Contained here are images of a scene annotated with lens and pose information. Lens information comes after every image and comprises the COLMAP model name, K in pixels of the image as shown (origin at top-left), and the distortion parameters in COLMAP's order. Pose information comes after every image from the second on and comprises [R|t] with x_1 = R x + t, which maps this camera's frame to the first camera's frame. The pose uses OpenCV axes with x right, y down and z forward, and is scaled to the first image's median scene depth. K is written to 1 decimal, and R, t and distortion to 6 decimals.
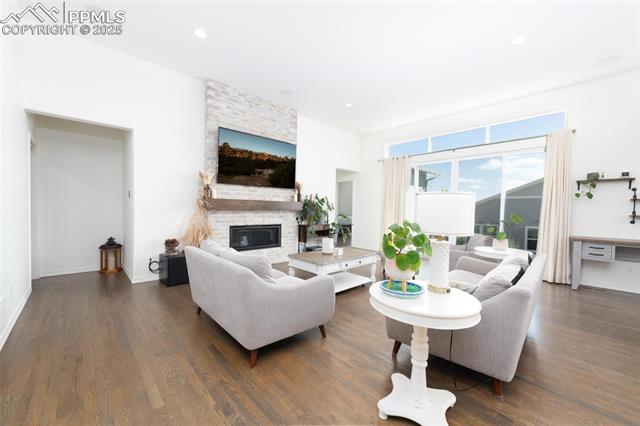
lens RADIAL K [[249.5, 0, 320.0], [0, 249.5, 213.0], [0, 0, 1]] dist [0.011928, 0.000054]
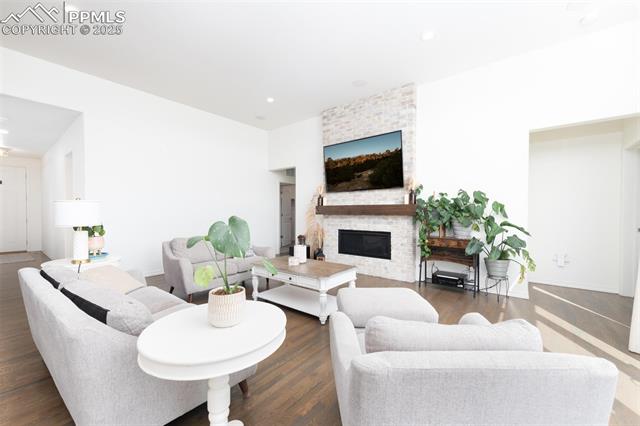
lens RADIAL K [[257.8, 0, 320.0], [0, 257.8, 213.0], [0, 0, 1]] dist [0.000957, -0.000036]
pose [[0.130938, -0.013408, -0.991300, 0.725757], [-0.015923, 0.999751, -0.015625, -0.001866], [0.991263, 0.017830, 0.130692, 0.720568]]
